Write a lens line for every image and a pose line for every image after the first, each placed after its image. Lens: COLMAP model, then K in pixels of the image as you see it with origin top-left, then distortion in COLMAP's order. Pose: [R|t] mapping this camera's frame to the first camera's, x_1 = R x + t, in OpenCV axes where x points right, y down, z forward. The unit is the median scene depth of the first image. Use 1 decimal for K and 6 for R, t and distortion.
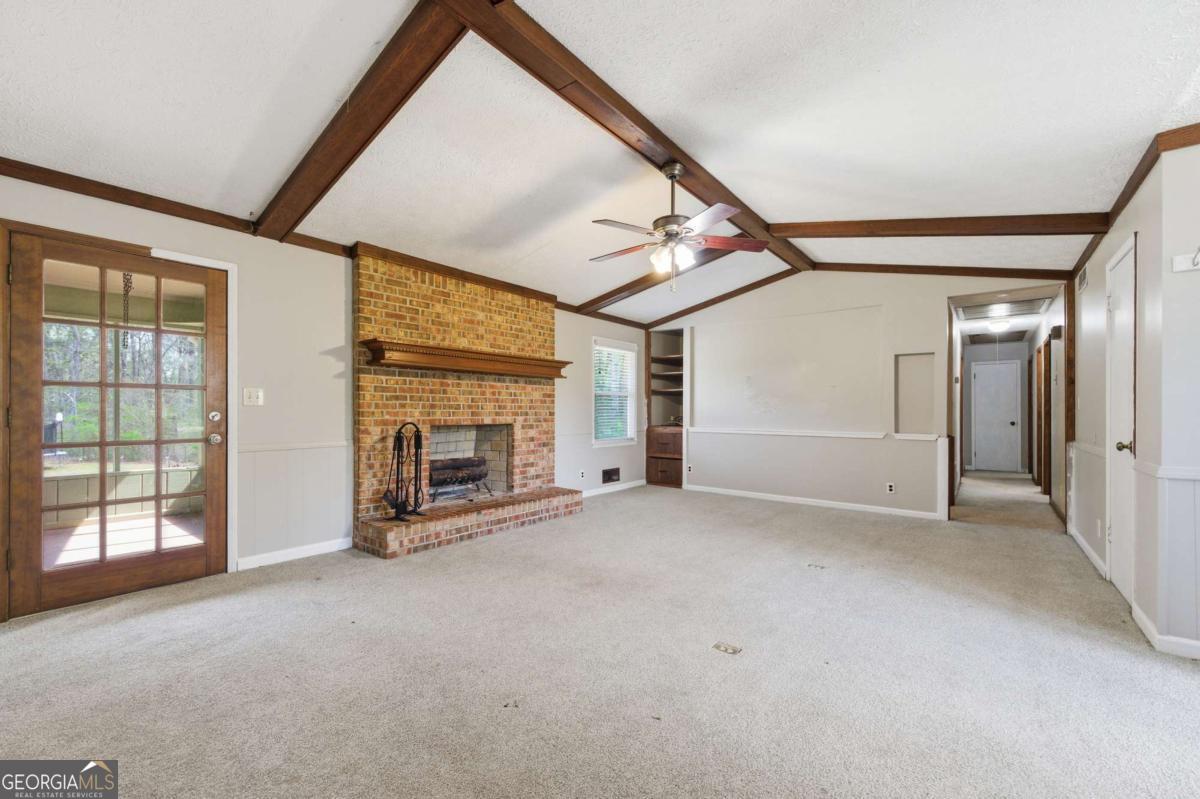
lens RADIAL K [[480.0, 0, 600.5], [0, 480.0, 410.2], [0, 0, 1]] dist [0.003482, -0.000044]
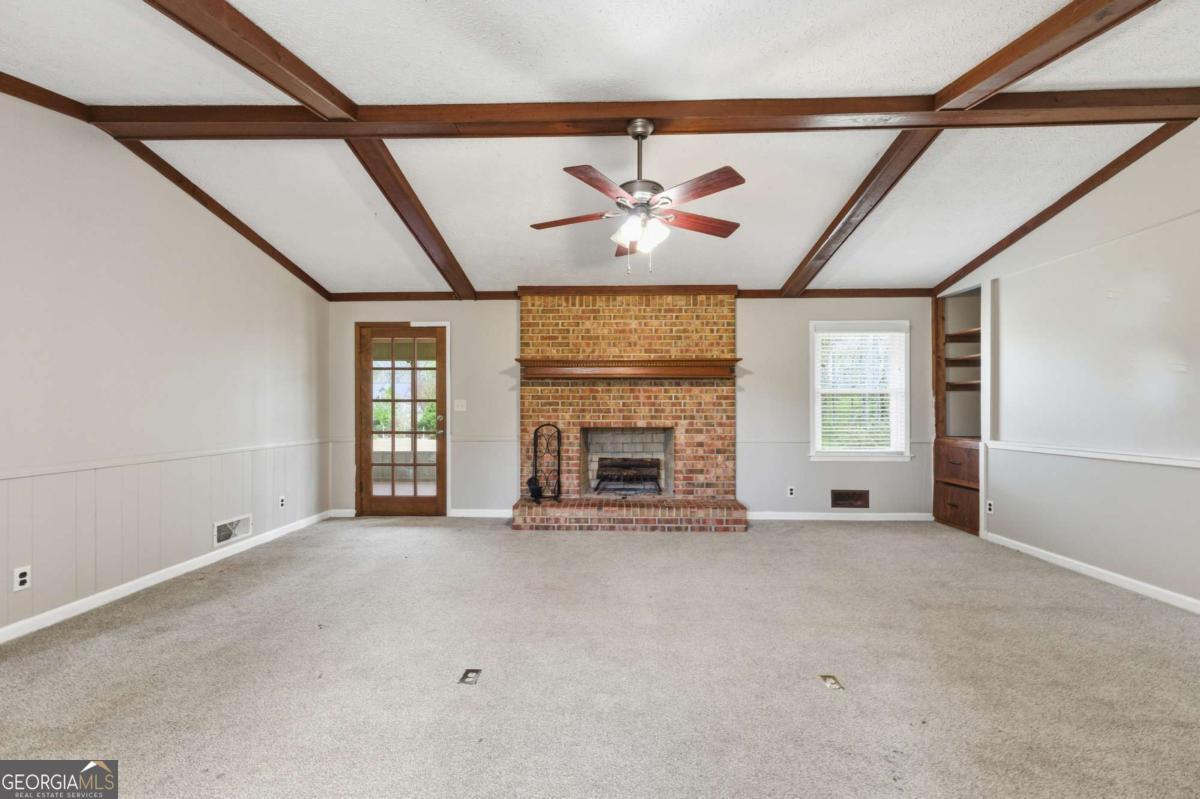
lens RADIAL K [[480.0, 0, 600.5], [0, 480.0, 410.2], [0, 0, 1]] dist [0.003482, -0.000044]
pose [[0.602980, -0.005667, -0.797736, 0.525384], [0.002179, 0.999983, -0.005457, -0.002223], [0.797754, 0.001552, 0.602982, 0.296675]]
